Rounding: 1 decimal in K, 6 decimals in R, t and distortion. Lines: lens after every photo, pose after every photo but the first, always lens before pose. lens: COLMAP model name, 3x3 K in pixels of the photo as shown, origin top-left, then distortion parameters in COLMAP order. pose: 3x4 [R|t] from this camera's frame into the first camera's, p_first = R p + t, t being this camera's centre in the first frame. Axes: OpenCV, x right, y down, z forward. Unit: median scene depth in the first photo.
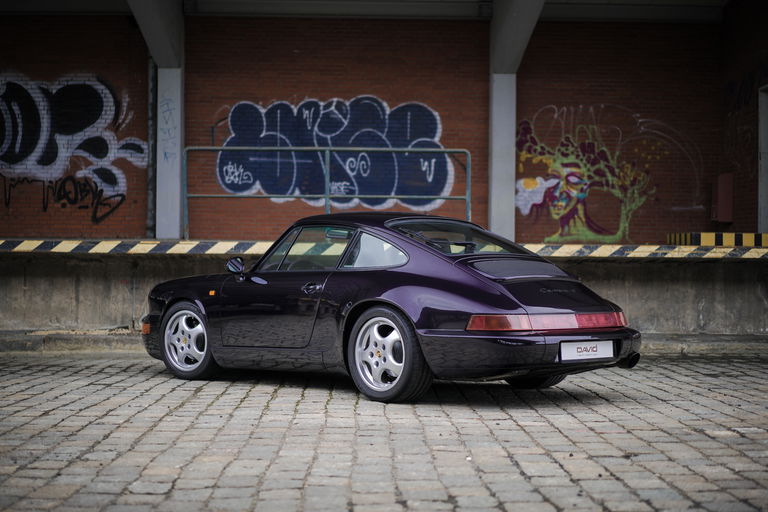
lens RADIAL K [[1177.5, 0, 381.2], [0, 1177.5, 257.4], [0, 0, 1]] dist [0.110486, -0.894444]
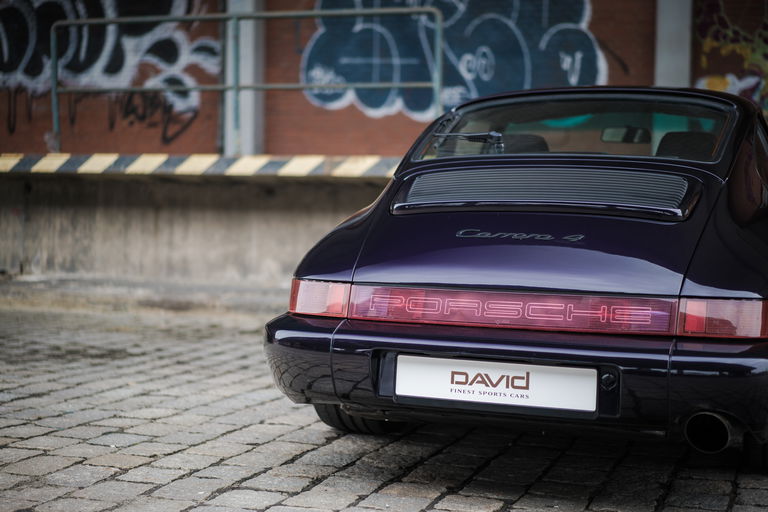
lens RADIAL K [[1185.9, 0, 382.7], [0, 1185.9, 257.1], [0, 0, 1]] dist [0.137690, -0.897211]
pose [[0.939405, 0.026907, -0.341752, 0.186254], [-0.011043, 0.998773, 0.048282, 0.007897], [0.342632, -0.041582, 0.938549, 0.268986]]
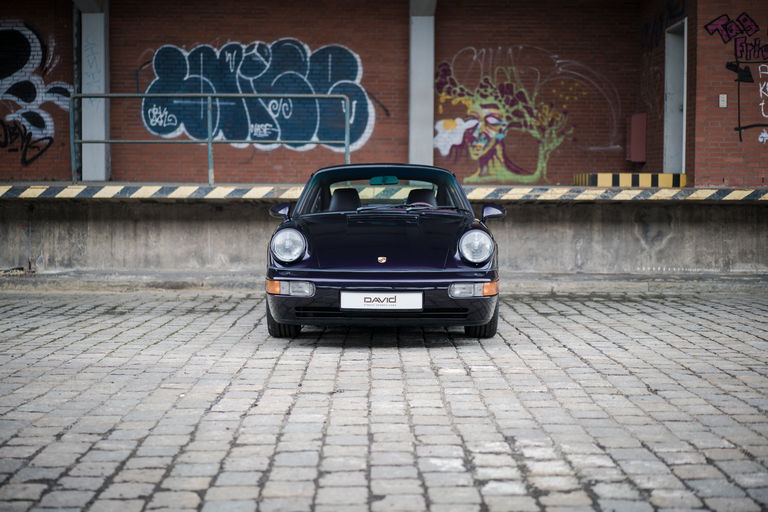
lens RADIAL K [[1177.5, 0, 381.2], [0, 1177.5, 257.4], [0, 0, 1]] dist [0.110486, -0.894444]
pose [[0.999887, -0.003354, -0.014643, 0.082510], [0.004162, 0.998451, 0.055489, -0.004984], [0.014435, -0.055544, 0.998352, -0.024175]]
